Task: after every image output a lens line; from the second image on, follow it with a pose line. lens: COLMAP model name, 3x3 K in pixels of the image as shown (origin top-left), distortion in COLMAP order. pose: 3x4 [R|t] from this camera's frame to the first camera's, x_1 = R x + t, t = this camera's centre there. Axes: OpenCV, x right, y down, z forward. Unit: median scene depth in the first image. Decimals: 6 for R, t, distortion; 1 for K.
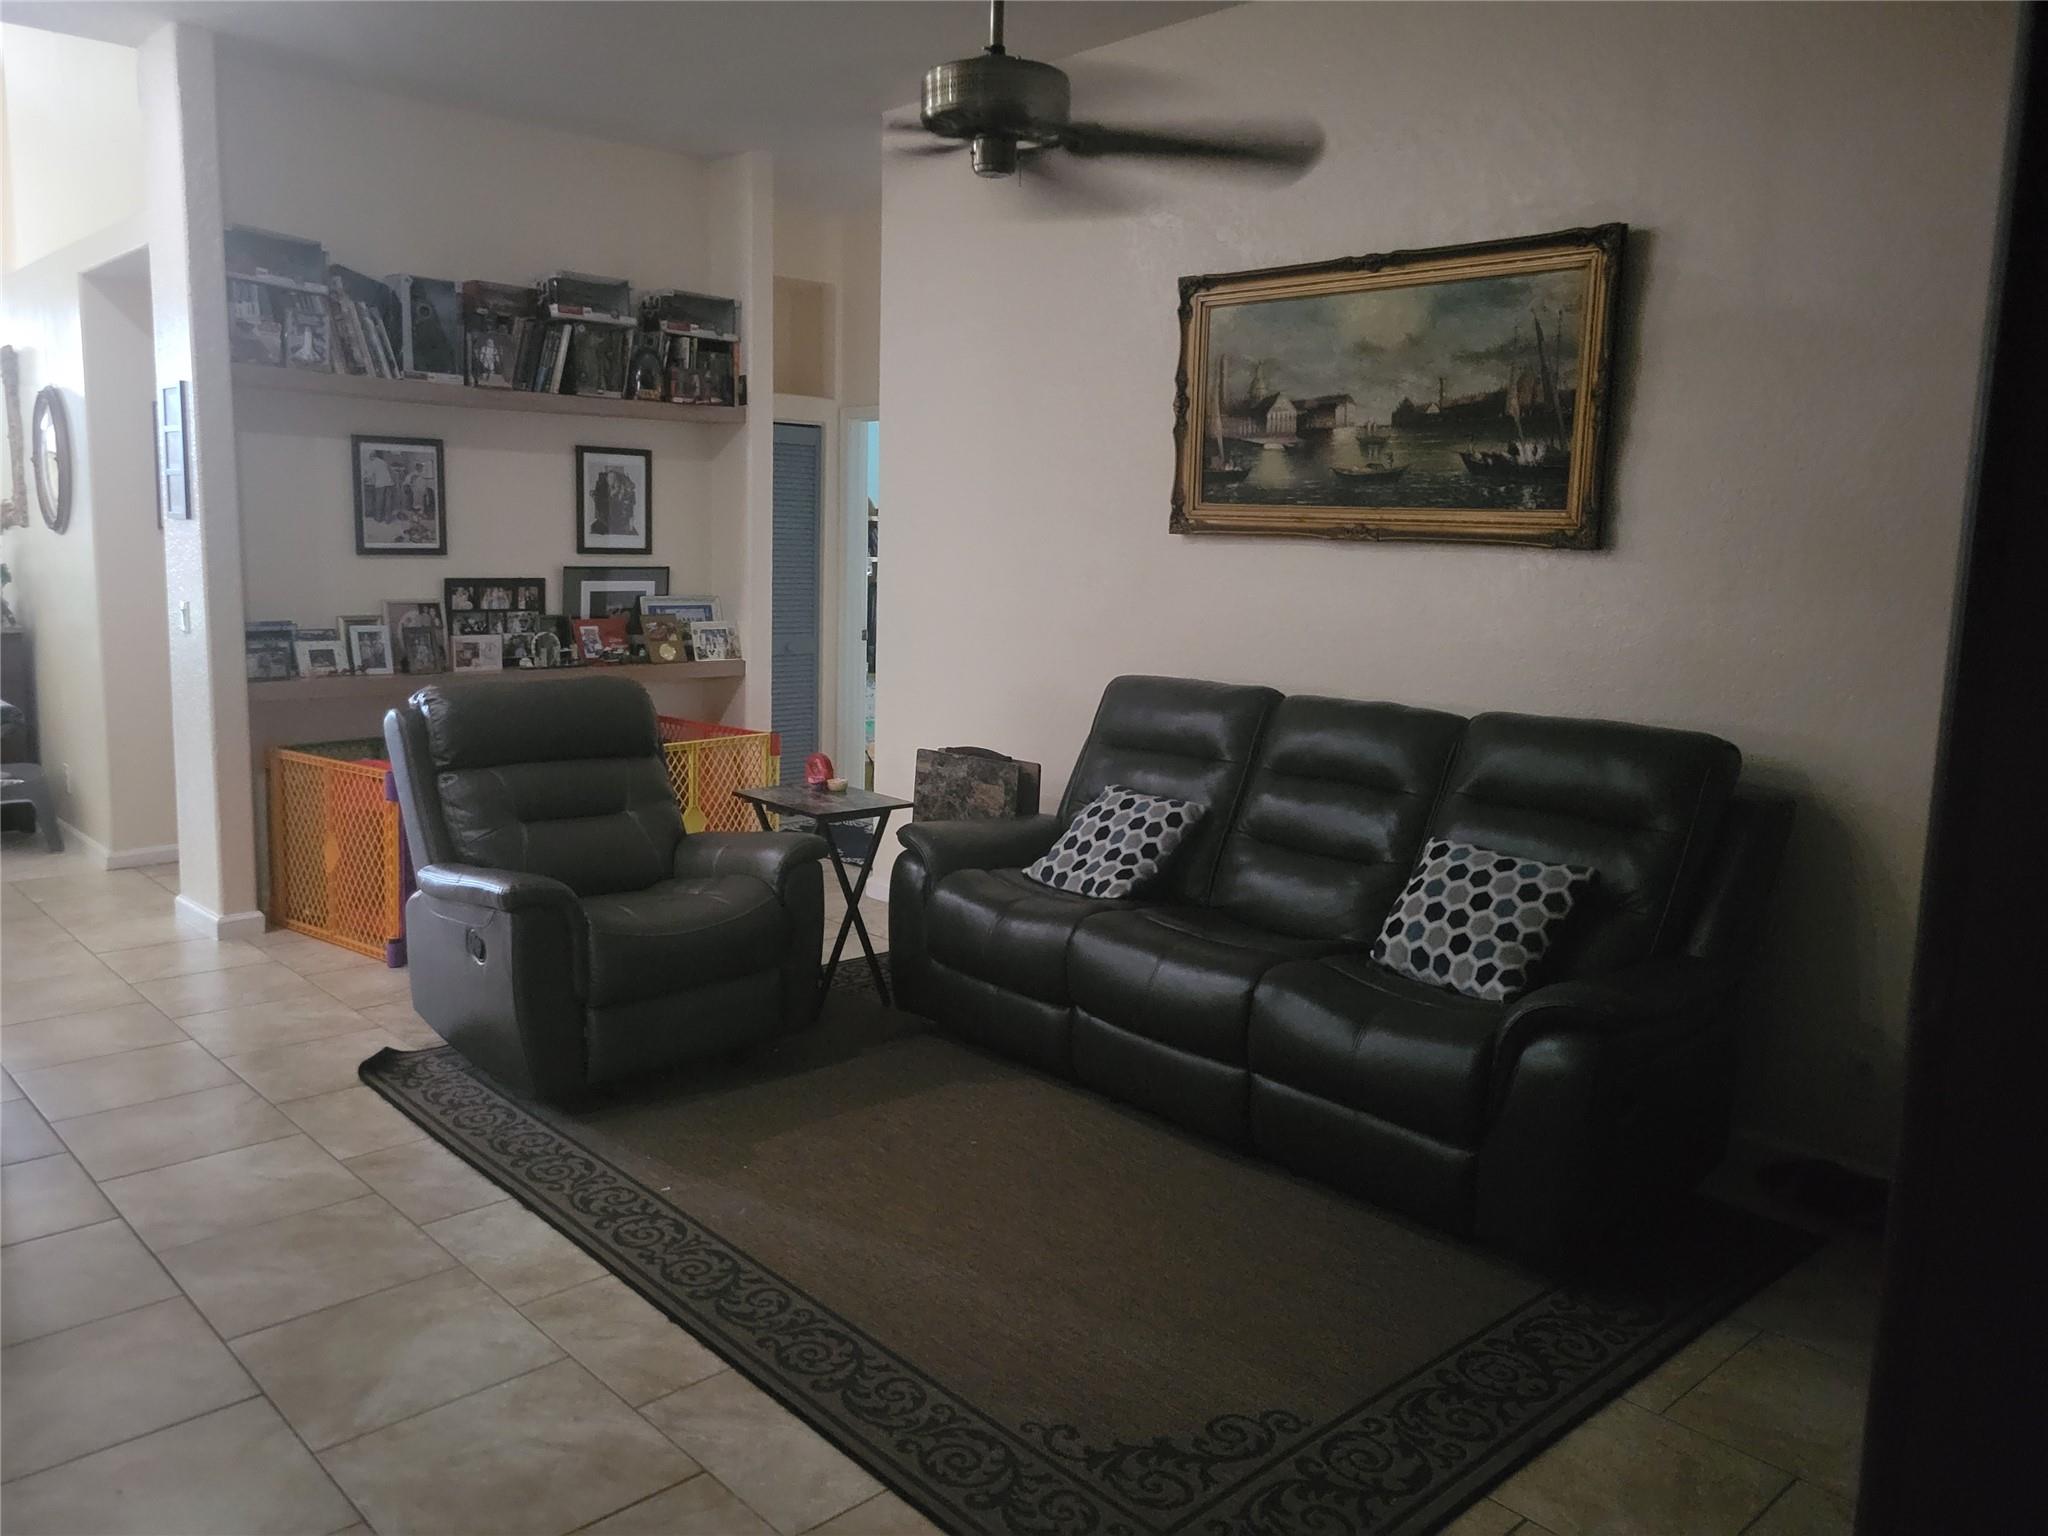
lens RADIAL K [[1539.7, 0, 1023.0], [0, 1539.7, 769.6], [0, 0, 1]] dist [0.007974, 0.000463]
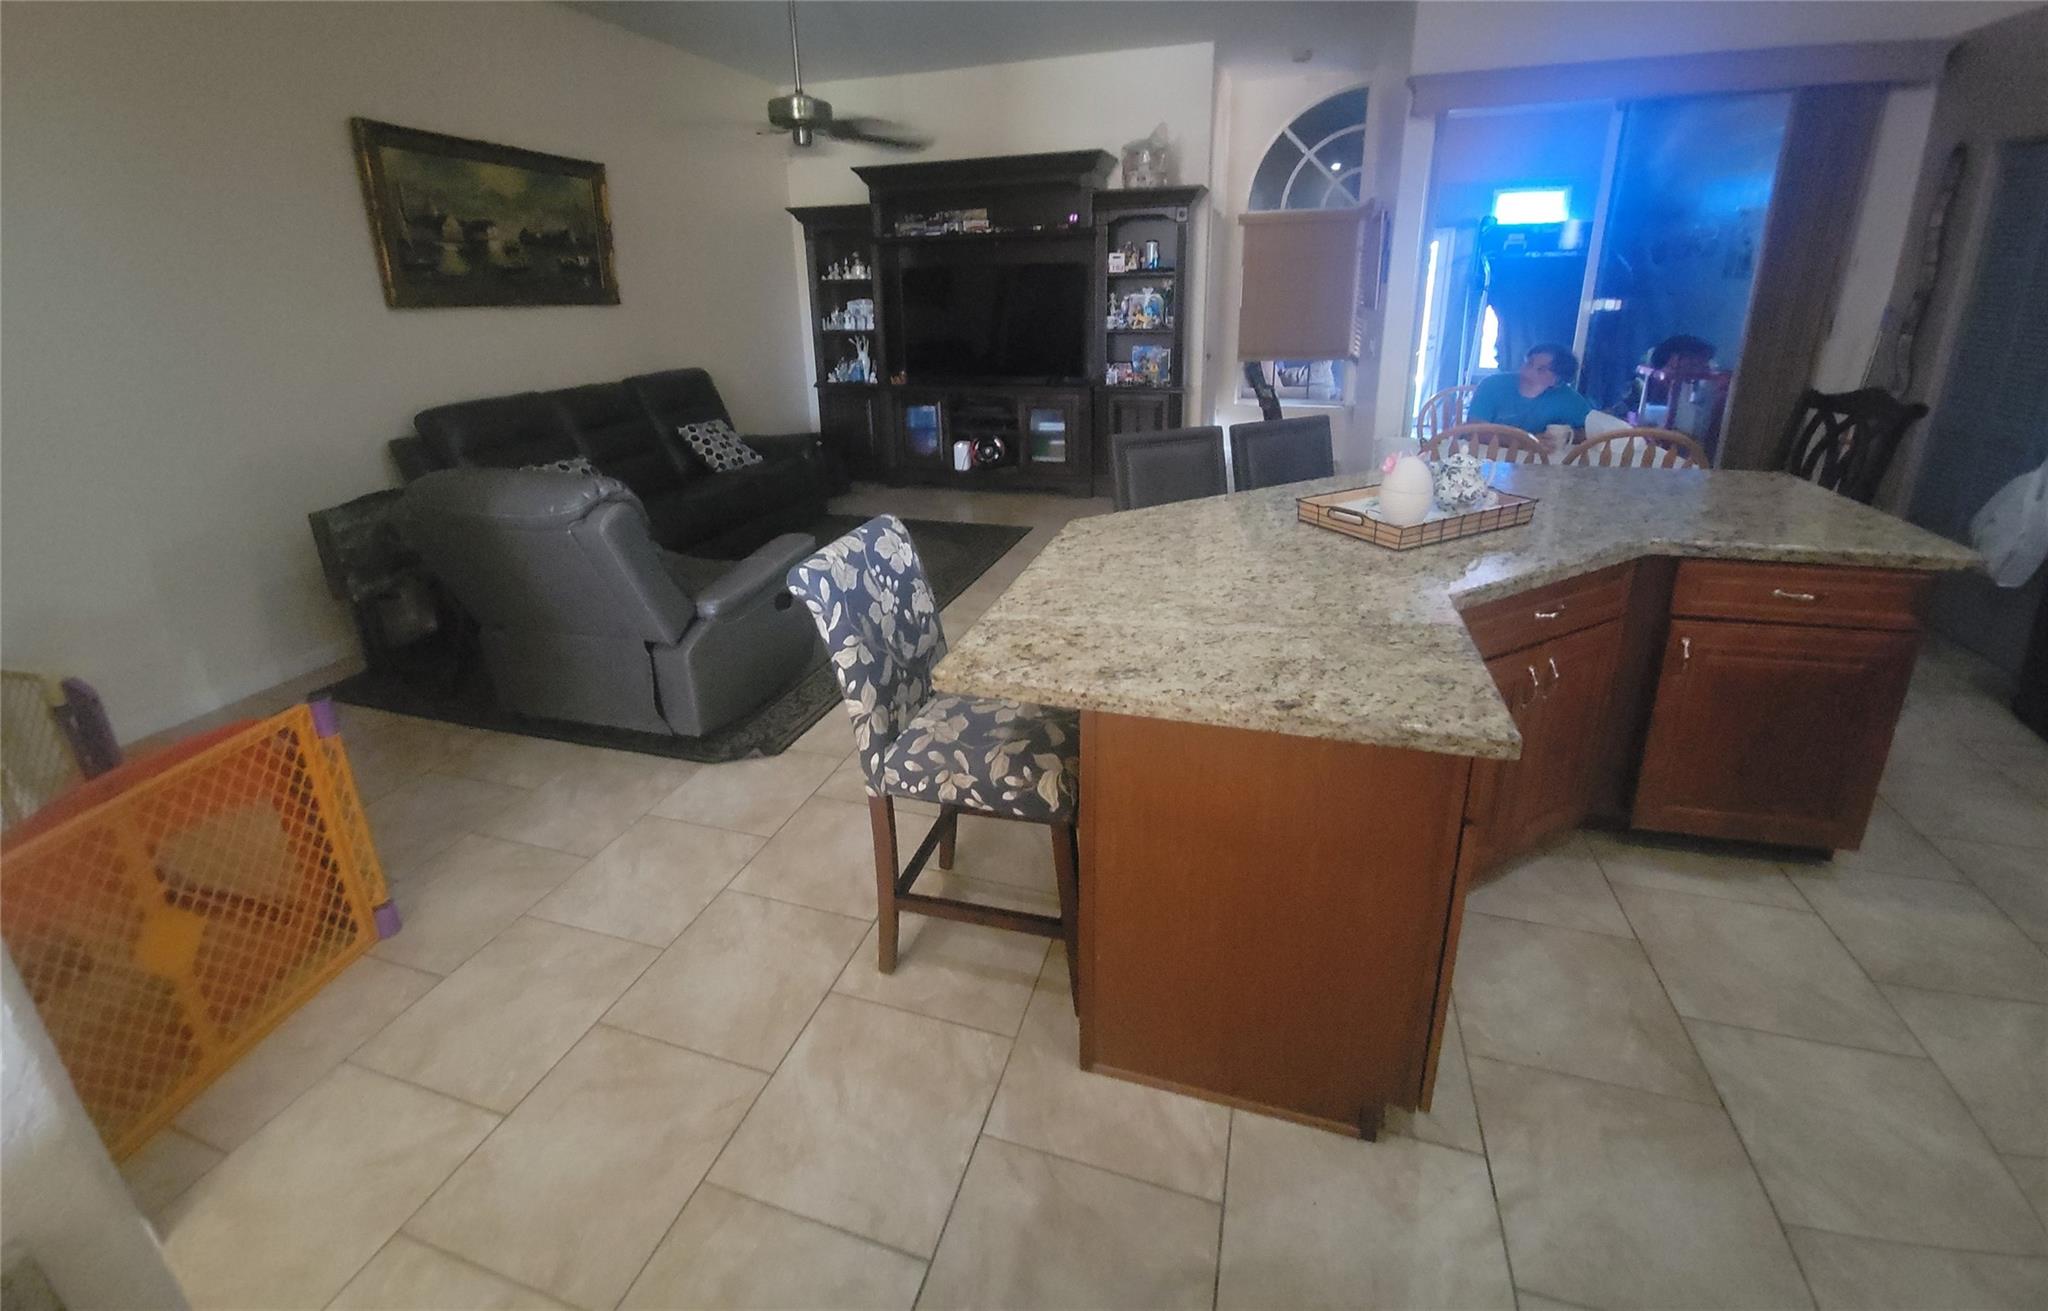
lens RADIAL K [[1023.3, 0, 1030.8], [0, 1023.3, 654.2], [0, 0, 1]] dist [-0.002139, -0.000377]
pose [[-0.540415, -0.304722, 0.784281, -1.211481], [0.122557, 0.893667, 0.431671, -0.227023], [-0.832425, 0.329400, -0.445605, 1.159944]]
